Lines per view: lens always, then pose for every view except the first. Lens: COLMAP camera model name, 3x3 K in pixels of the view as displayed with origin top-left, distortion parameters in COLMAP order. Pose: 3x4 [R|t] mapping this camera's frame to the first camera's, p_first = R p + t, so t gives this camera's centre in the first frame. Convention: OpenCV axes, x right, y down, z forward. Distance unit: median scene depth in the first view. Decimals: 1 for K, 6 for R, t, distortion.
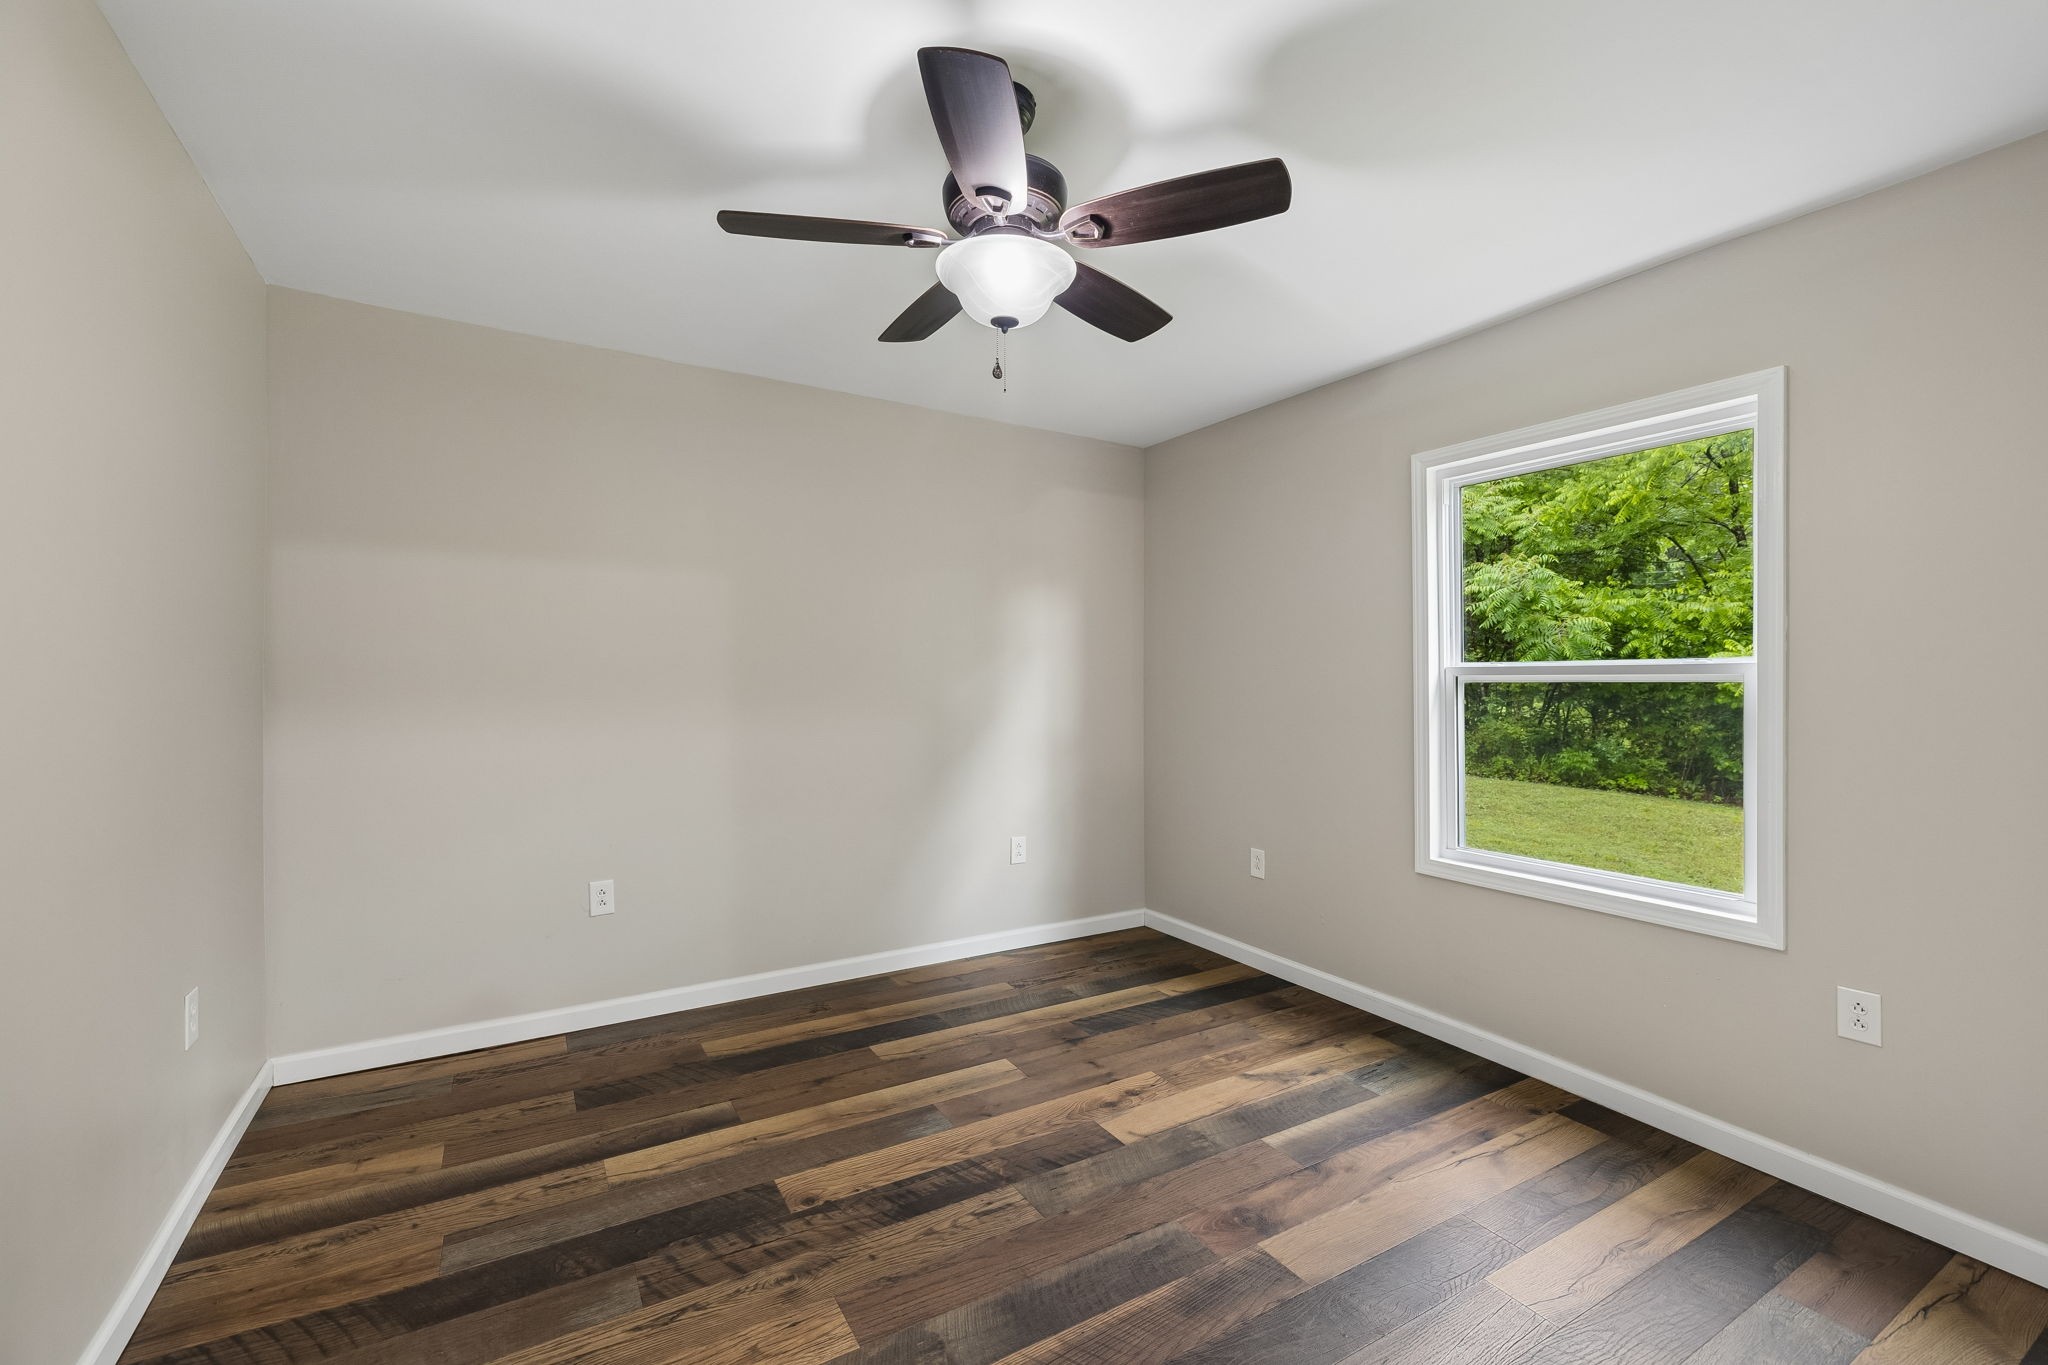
lens RADIAL K [[860.5, 0, 1018.7], [0, 860.5, 674.5], [0, 0, 1]] dist [-0.002170, 0.000766]
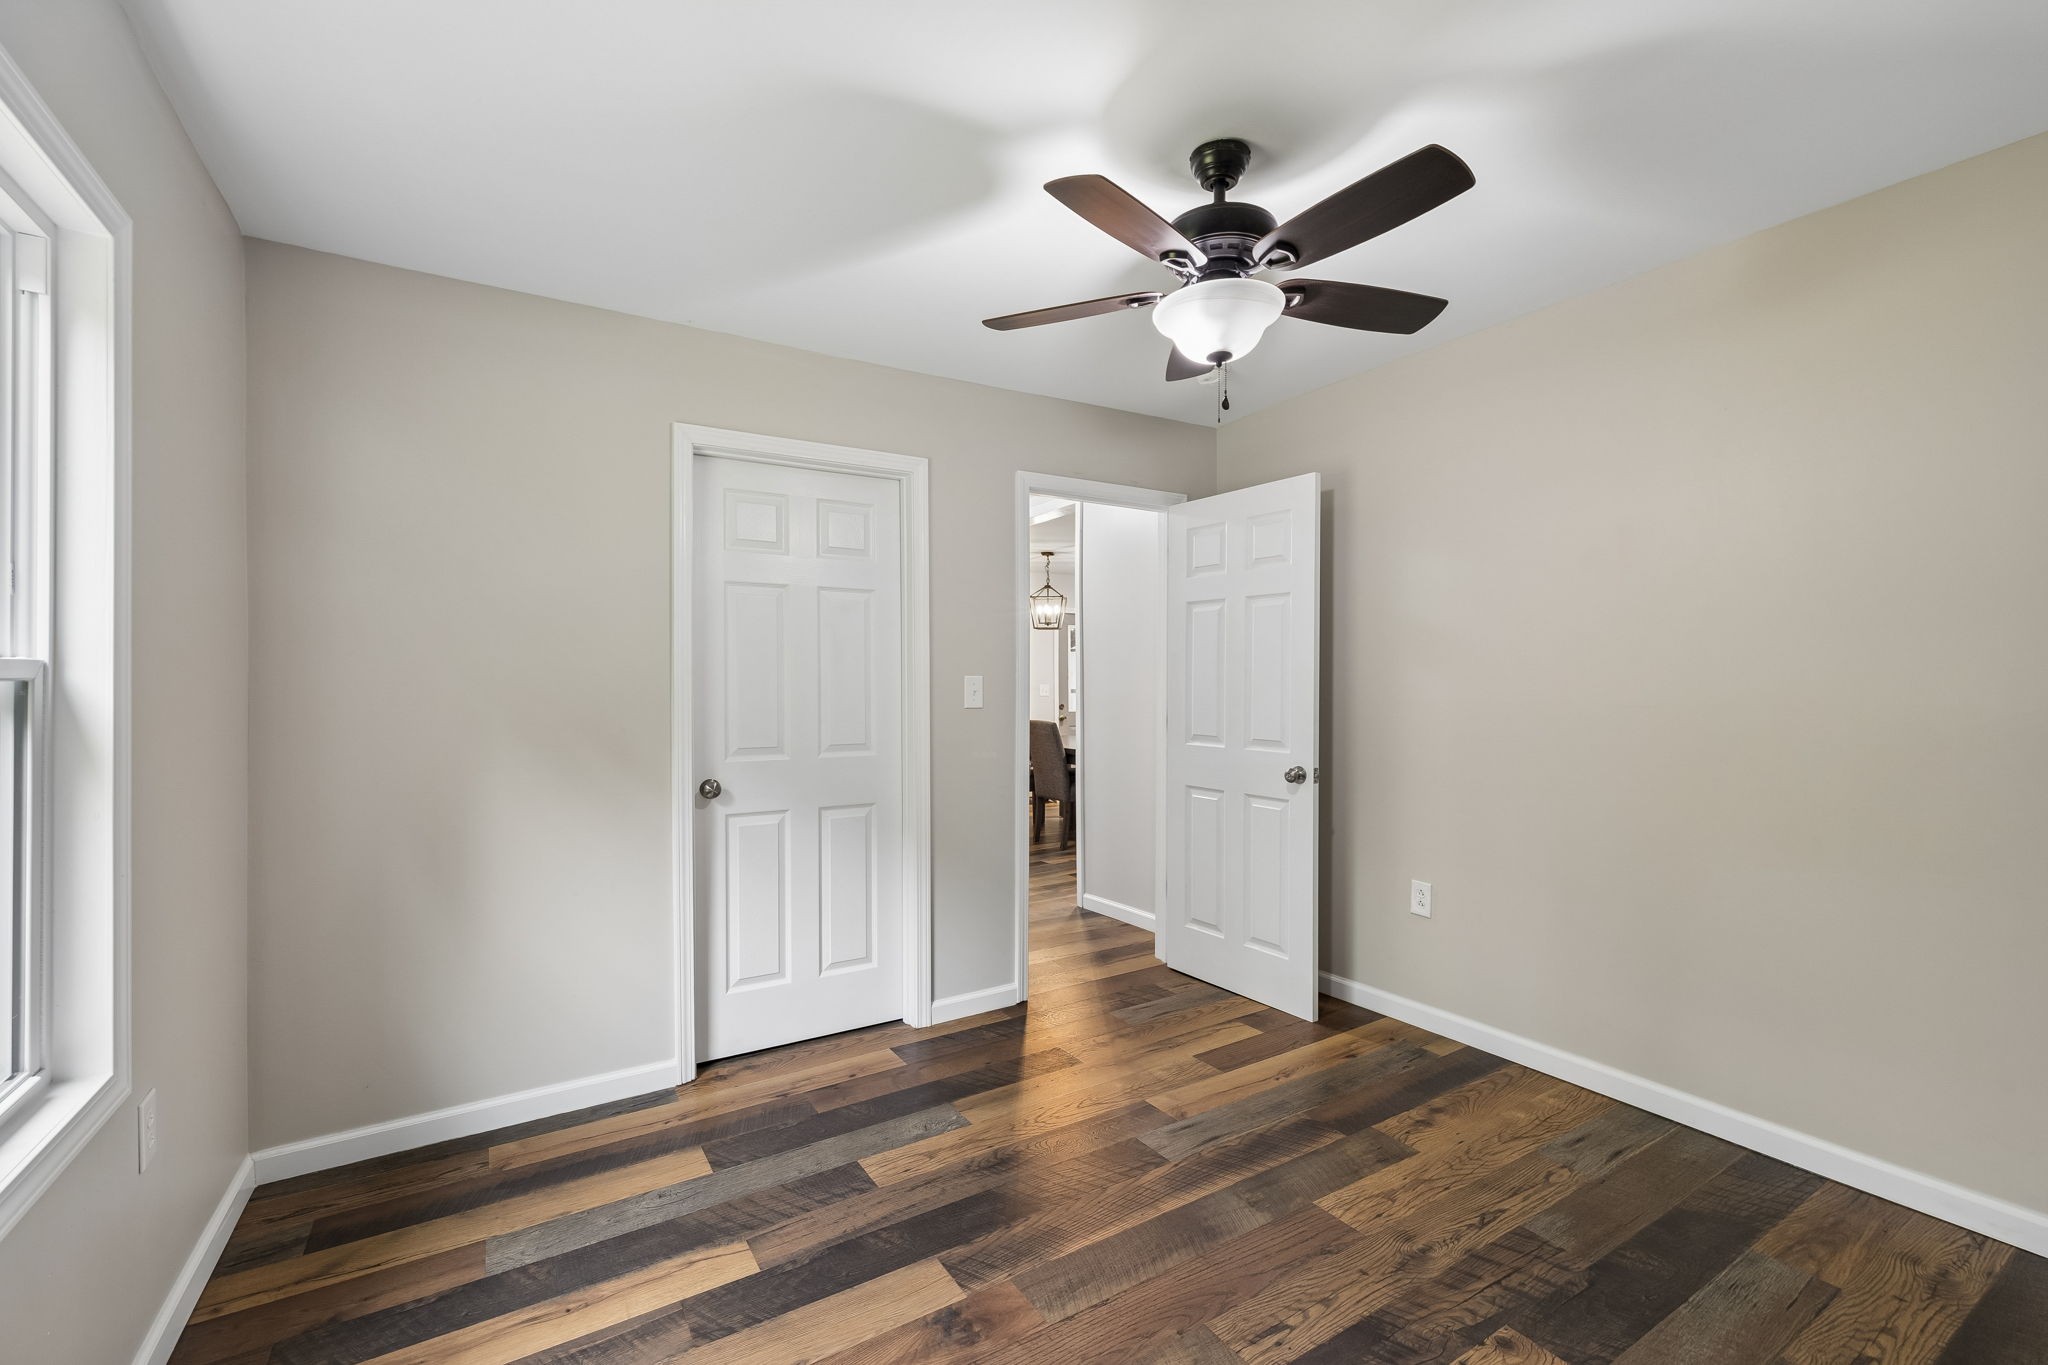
lens RADIAL K [[860.5, 0, 1019.8], [0, 860.5, 686.8], [0, 0, 1]] dist [-0.002170, 0.000766]
pose [[-0.999595, -0.001025, -0.028427, 0.253665], [-0.001286, 0.999957, 0.009159, -0.003094], [0.028417, 0.009192, -0.999554, 1.971711]]
